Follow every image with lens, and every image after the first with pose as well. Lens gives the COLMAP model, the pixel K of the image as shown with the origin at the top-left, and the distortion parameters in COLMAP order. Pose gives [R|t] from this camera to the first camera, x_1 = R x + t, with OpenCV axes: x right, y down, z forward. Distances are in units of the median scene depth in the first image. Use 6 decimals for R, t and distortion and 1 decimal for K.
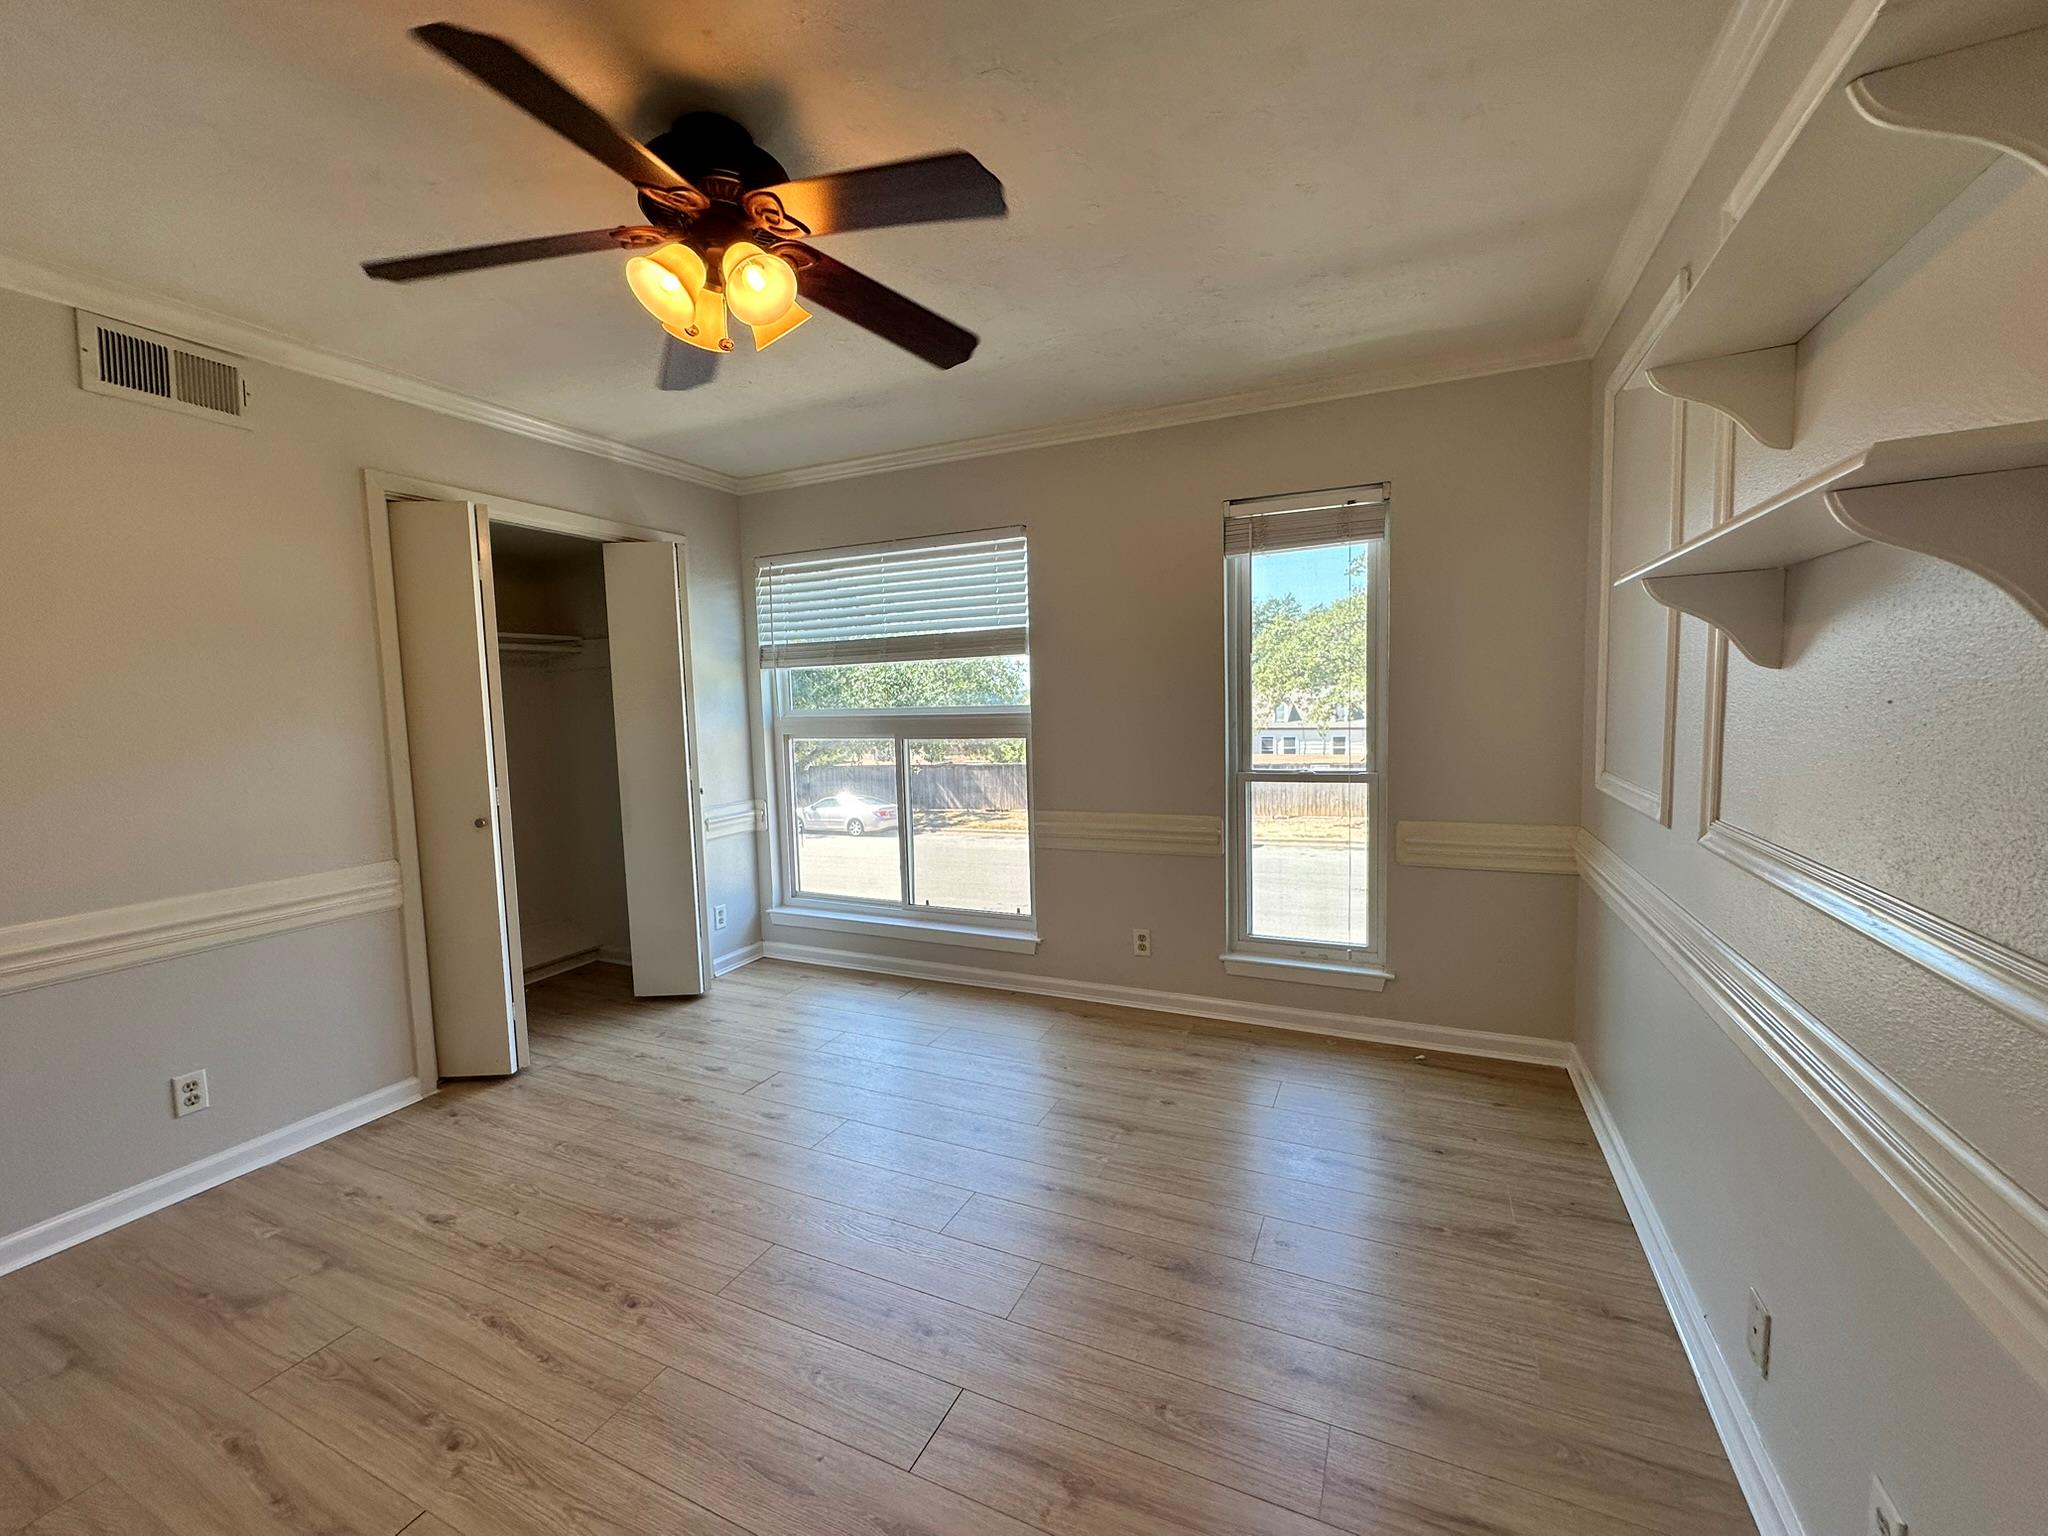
lens RADIAL K [[833.6, 0, 1027.1], [0, 833.6, 766.2], [0, 0, 1]] dist [-0.001817, -0.000197]
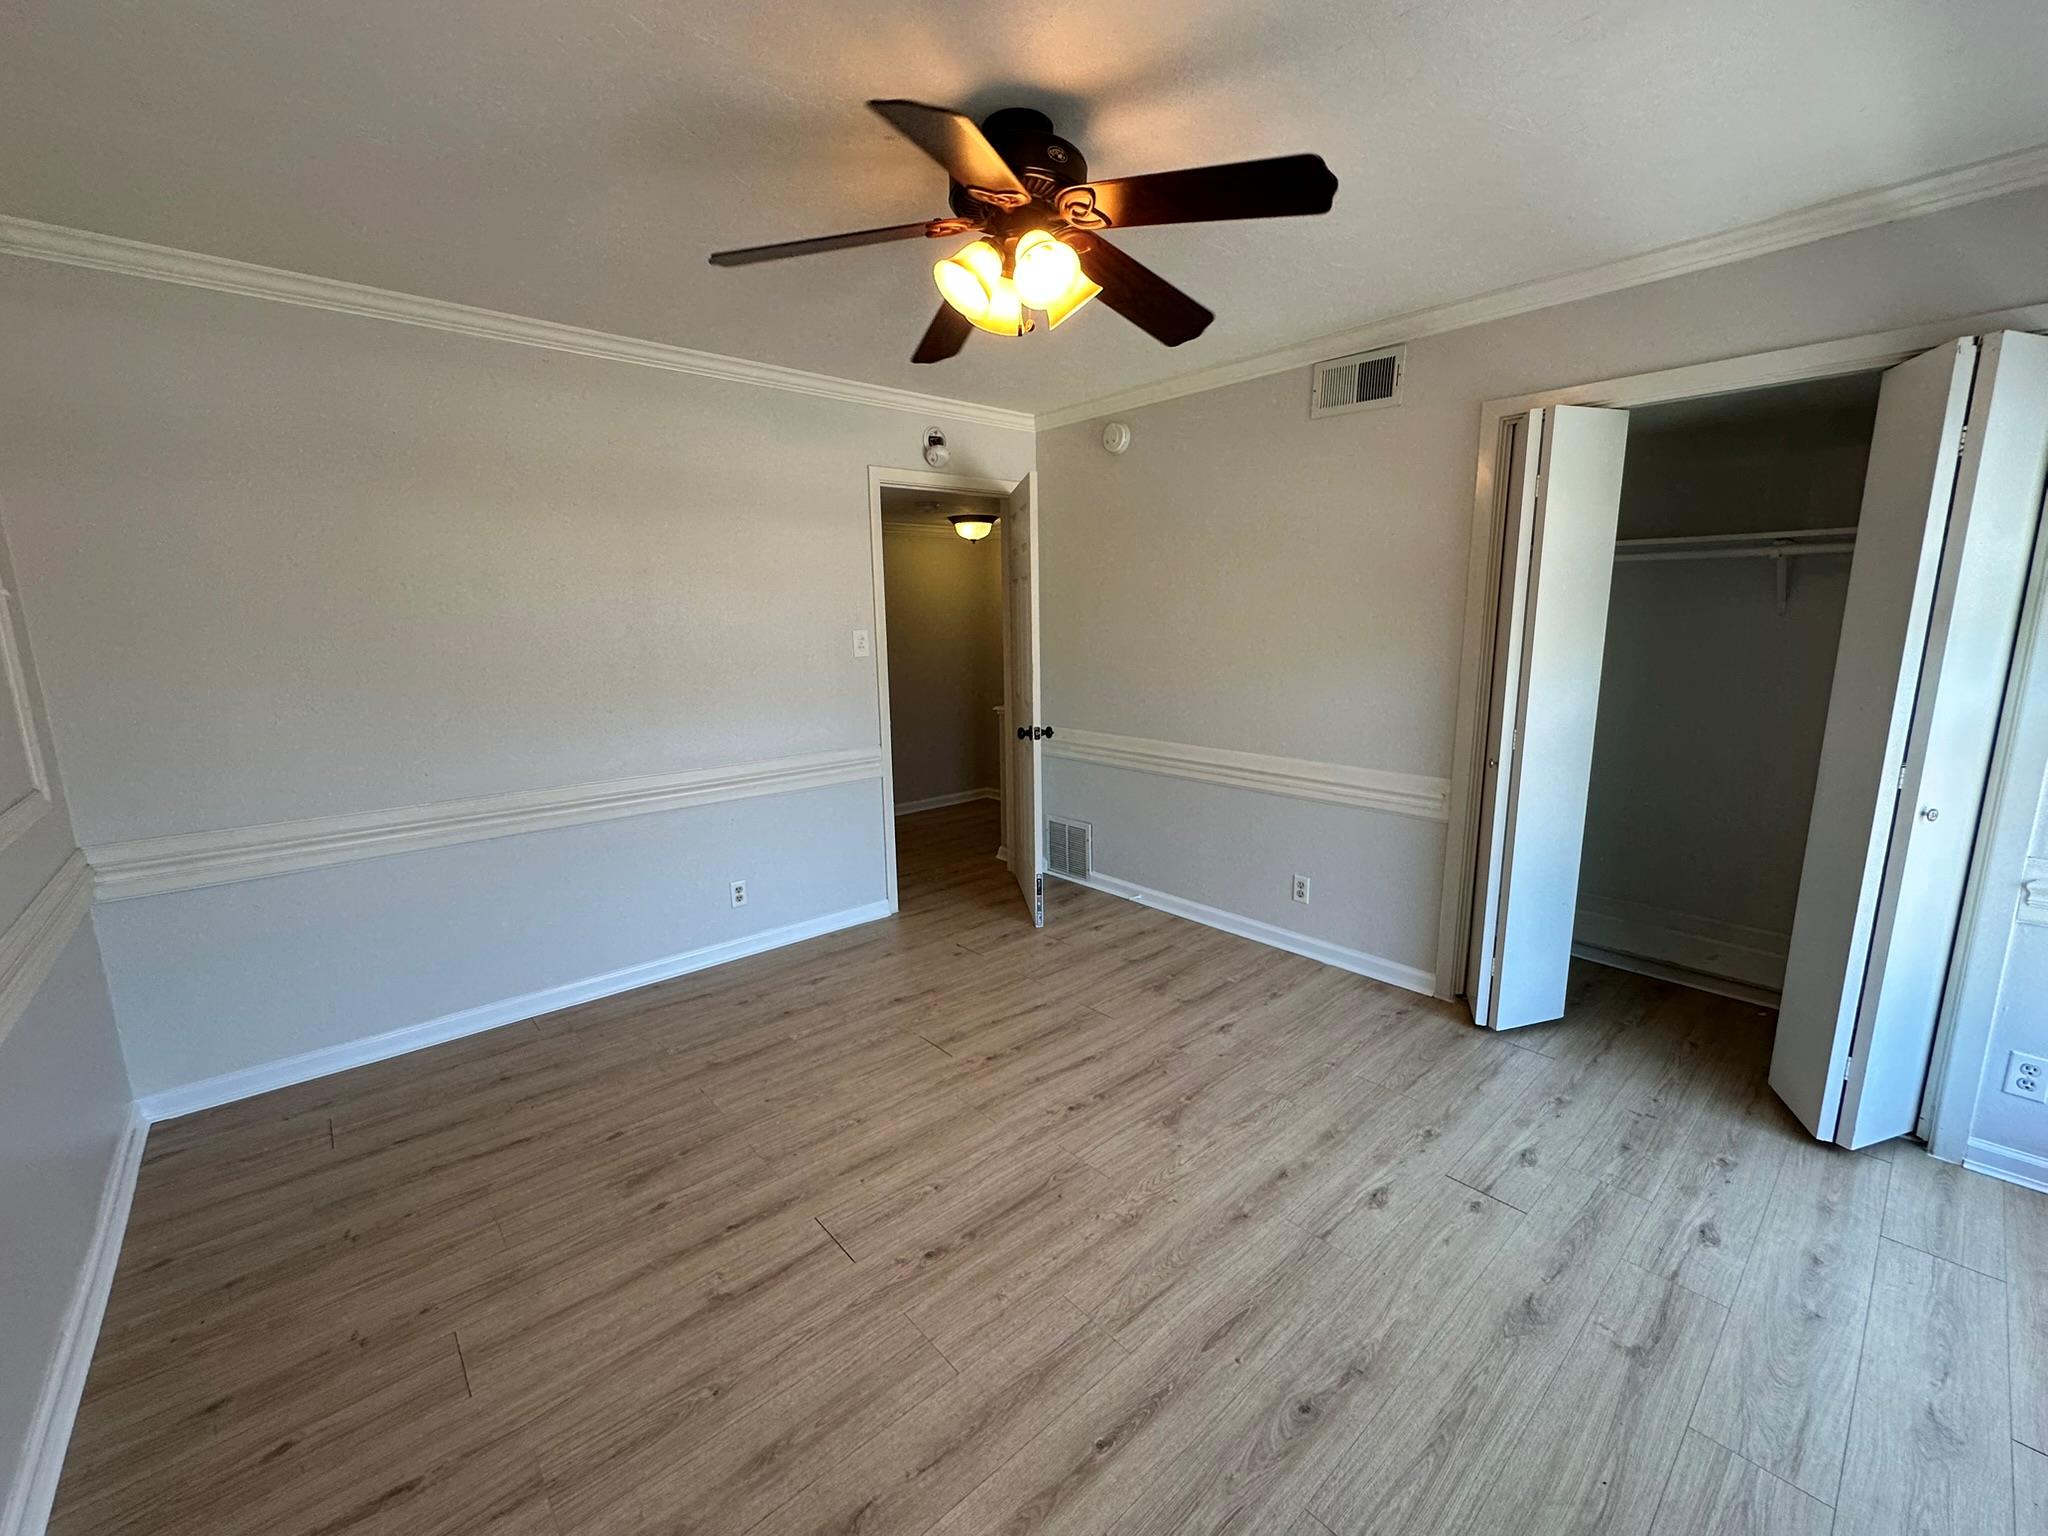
lens RADIAL K [[843.8, 0, 1024.0], [0, 843.8, 768.0], [0, 0, 1]] dist [-0.002290, -0.000181]
pose [[-0.406142, 0.195020, -0.892758, 0.372534], [-0.051417, 0.970537, 0.235401, -0.110895], [0.912362, 0.141509, -0.384149, 0.778690]]
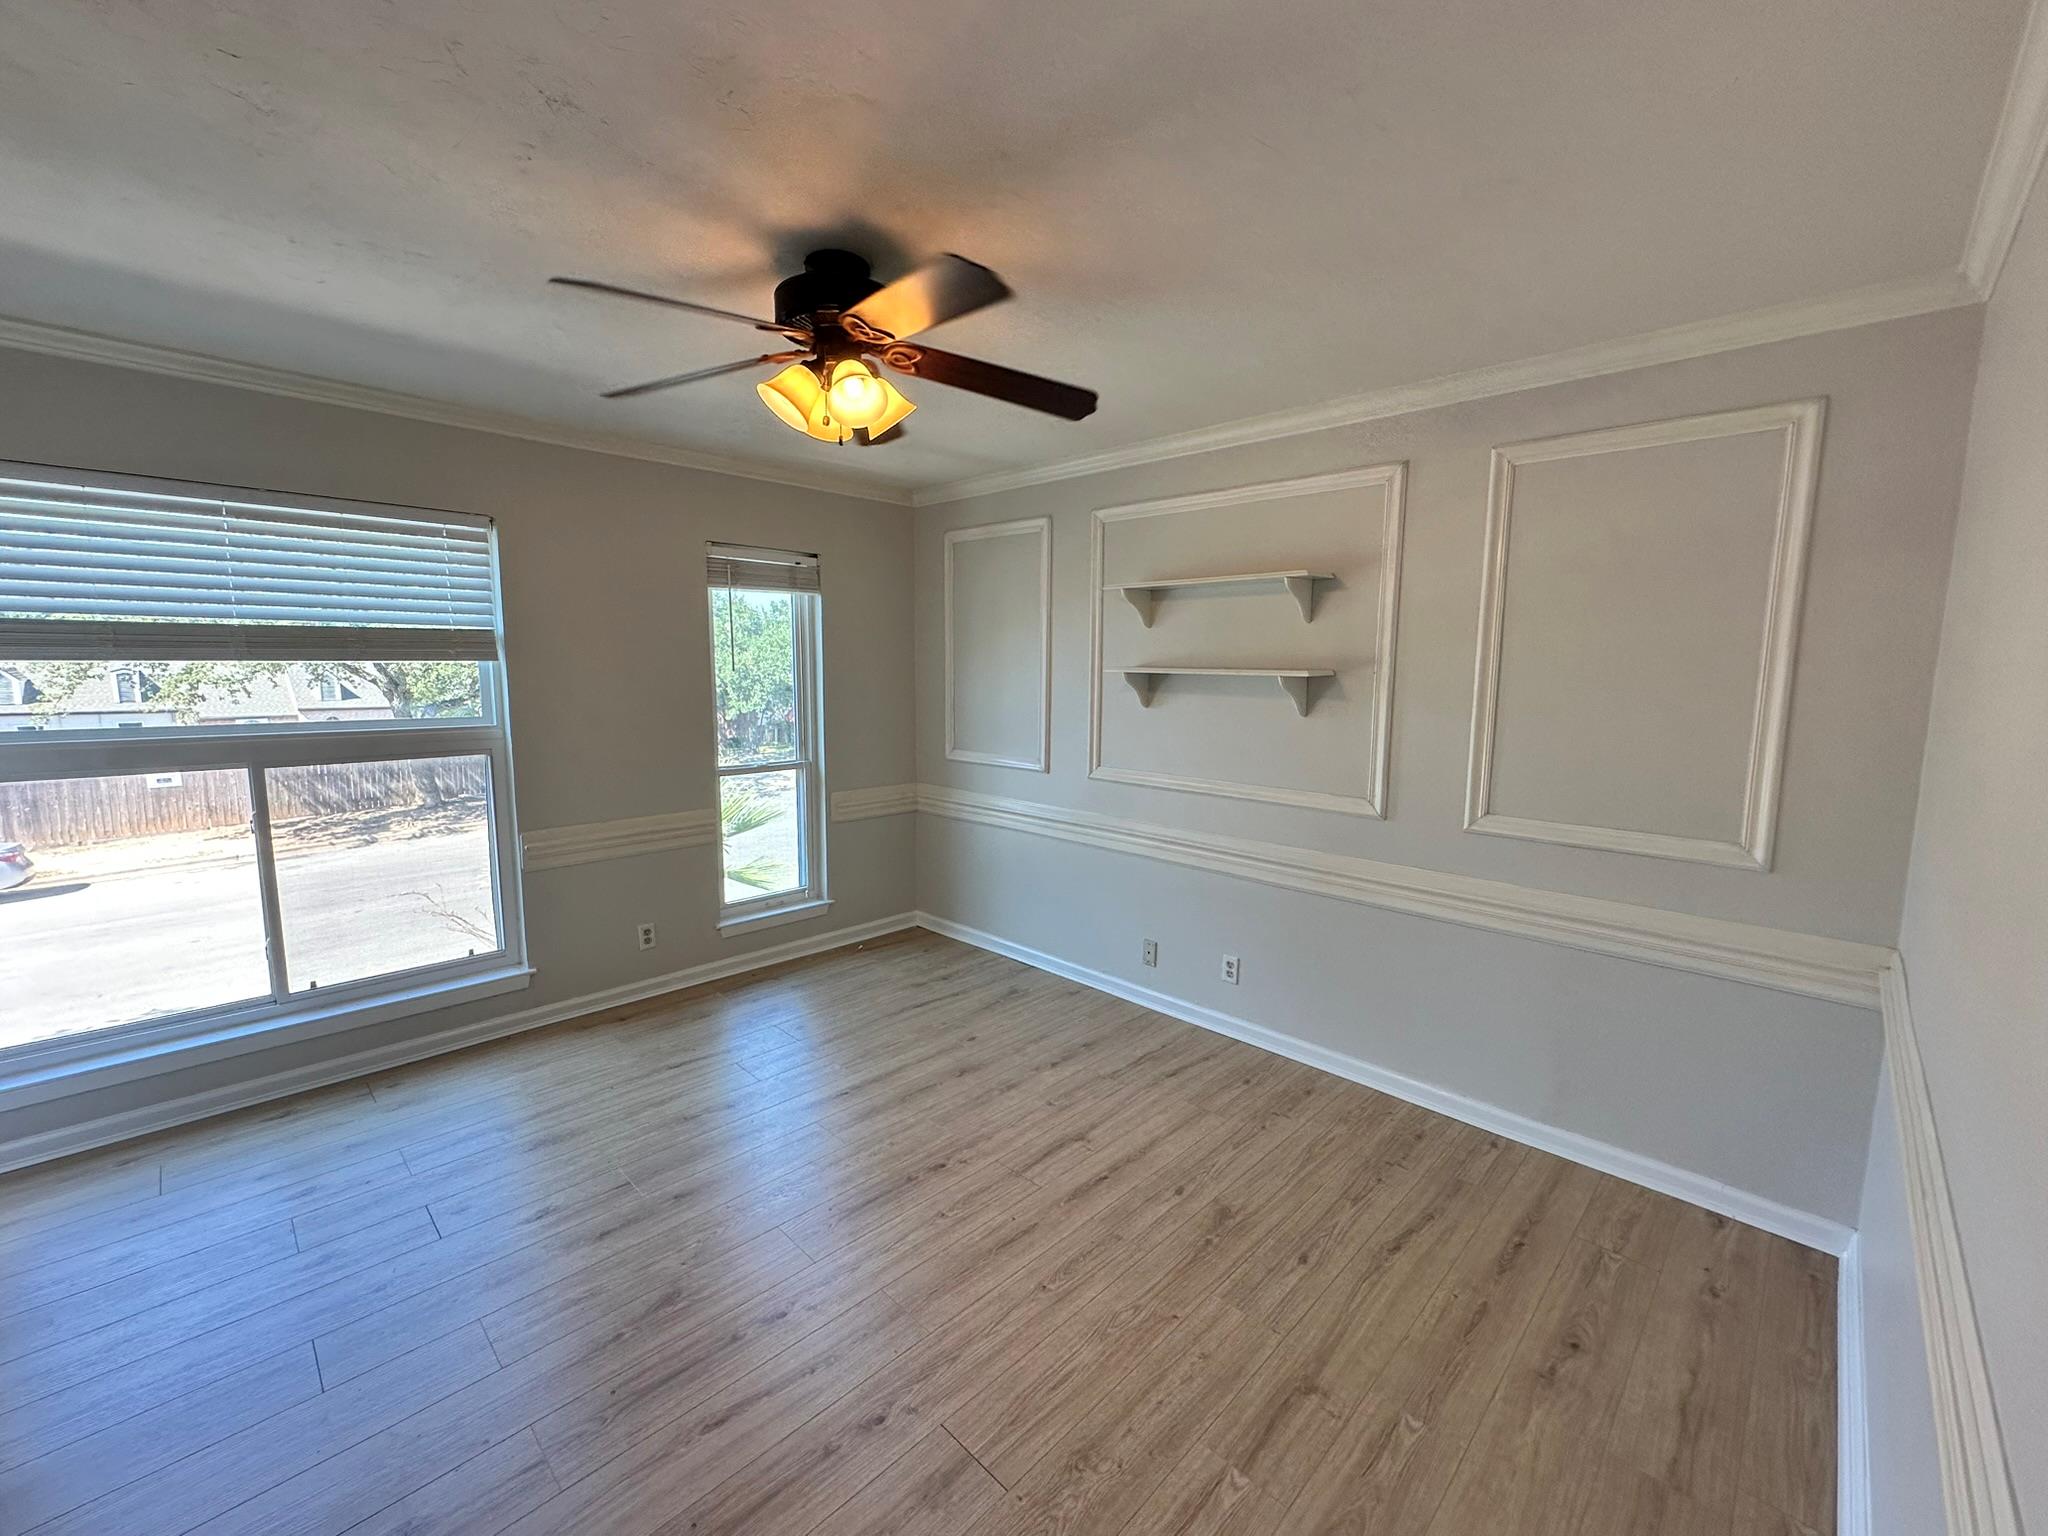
lens RADIAL K [[821.1, 0, 1024.0], [0, 821.1, 768.0], [0, 0, 1]] dist [-0.000847, 0.000055]
pose [[0.337973, -0.086615, 0.937162, -0.728233], [0.057051, 0.995810, 0.071461, -0.056539], [-0.939425, 0.029314, 0.341498, 0.192050]]
